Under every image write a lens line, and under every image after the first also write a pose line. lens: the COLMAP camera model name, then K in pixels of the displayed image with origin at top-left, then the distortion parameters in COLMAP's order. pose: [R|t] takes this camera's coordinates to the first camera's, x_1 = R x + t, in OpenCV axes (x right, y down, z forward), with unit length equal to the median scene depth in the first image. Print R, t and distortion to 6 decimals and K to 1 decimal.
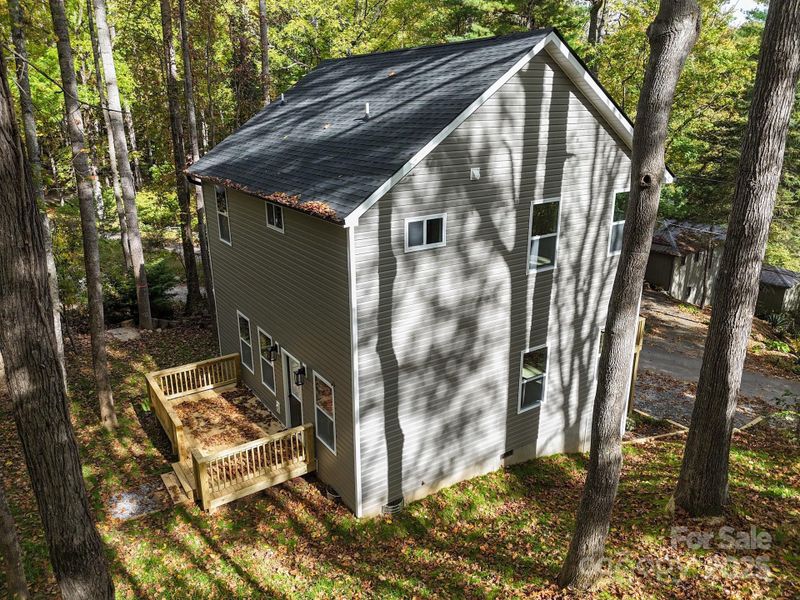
lens RADIAL K [[594.6, 0, 393.5], [0, 594.6, 300.3], [0, 0, 1]] dist [0.064262, -0.004180]
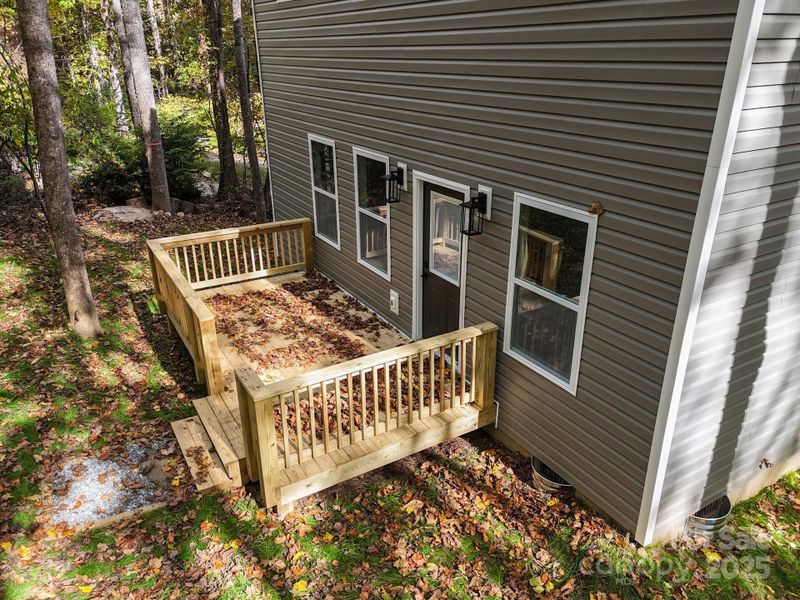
lens RADIAL K [[594.6, 0, 405.7], [0, 594.6, 297.2], [0, 0, 1]] dist [0.064262, -0.004180]
pose [[0.999333, 0.018726, -0.031349, -0.181916], [-0.016148, 0.996619, 0.080563, 0.144809], [0.032752, -0.080003, 0.996256, 0.523793]]
